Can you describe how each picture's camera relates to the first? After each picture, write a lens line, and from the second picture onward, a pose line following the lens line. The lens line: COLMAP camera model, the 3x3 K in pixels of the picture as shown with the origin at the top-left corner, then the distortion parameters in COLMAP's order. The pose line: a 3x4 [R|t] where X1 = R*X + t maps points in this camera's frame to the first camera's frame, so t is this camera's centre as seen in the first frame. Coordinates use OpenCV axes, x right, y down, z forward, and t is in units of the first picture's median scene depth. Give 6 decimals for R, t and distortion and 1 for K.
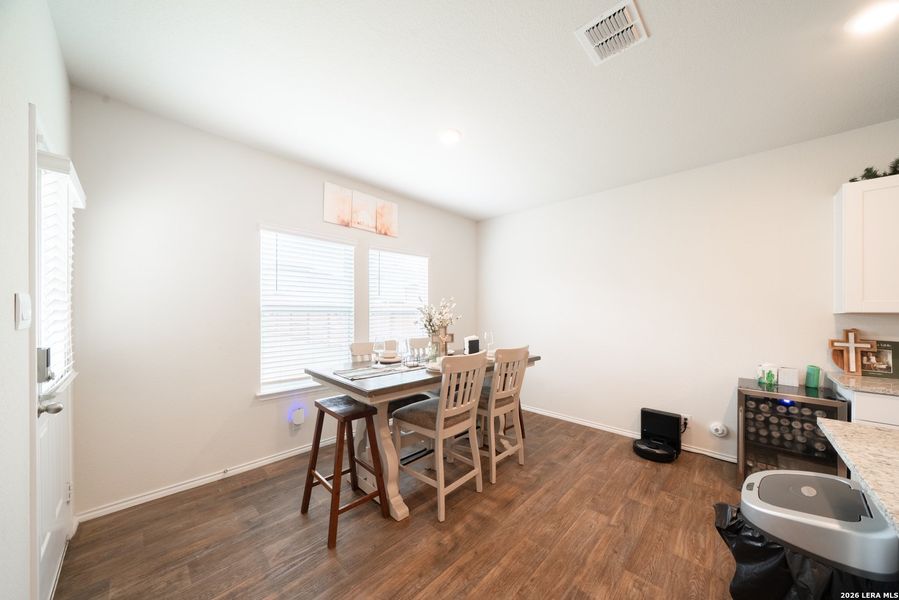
lens RADIAL K [[307.5, 0, 442.9], [0, 307.5, 314.4], [0, 0, 1]] dist [-0.003901, 0.000189]
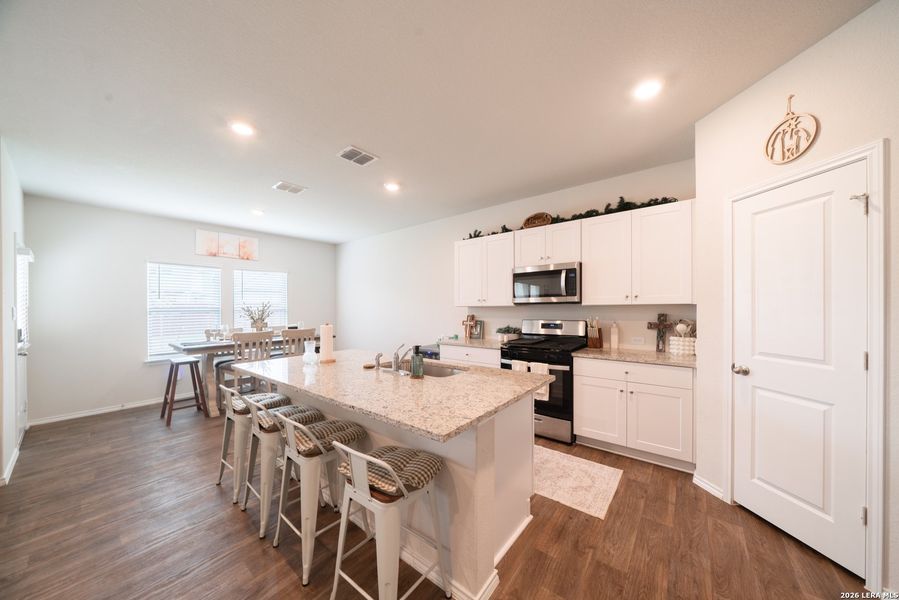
lens RADIAL K [[307.5, 0, 443.2], [0, 307.5, 306.9], [0, 0, 1]] dist [-0.003901, 0.000189]
pose [[0.995546, -0.018024, 0.092541, 0.925839], [0.018920, 0.999782, -0.008815, 0.011001], [-0.092362, 0.010526, 0.995670, -0.876680]]
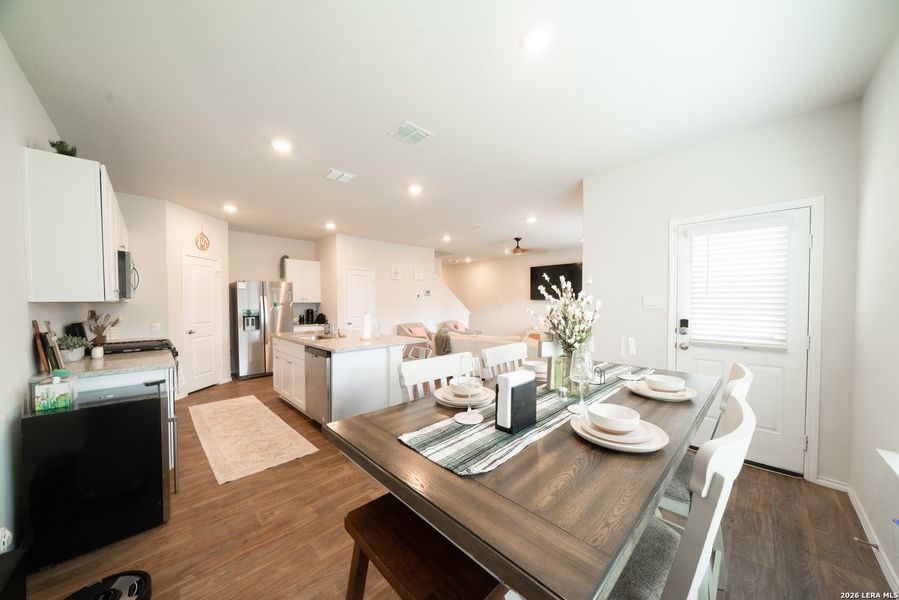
lens RADIAL K [[307.5, 0, 447.2], [0, 307.5, 308.9], [0, 0, 1]] dist [-0.003901, 0.000189]
pose [[-0.999693, -0.006879, 0.023800, 0.195270], [-0.006164, 0.999531, 0.029984, -0.015339], [-0.023995, 0.029828, -0.999267, 1.707258]]
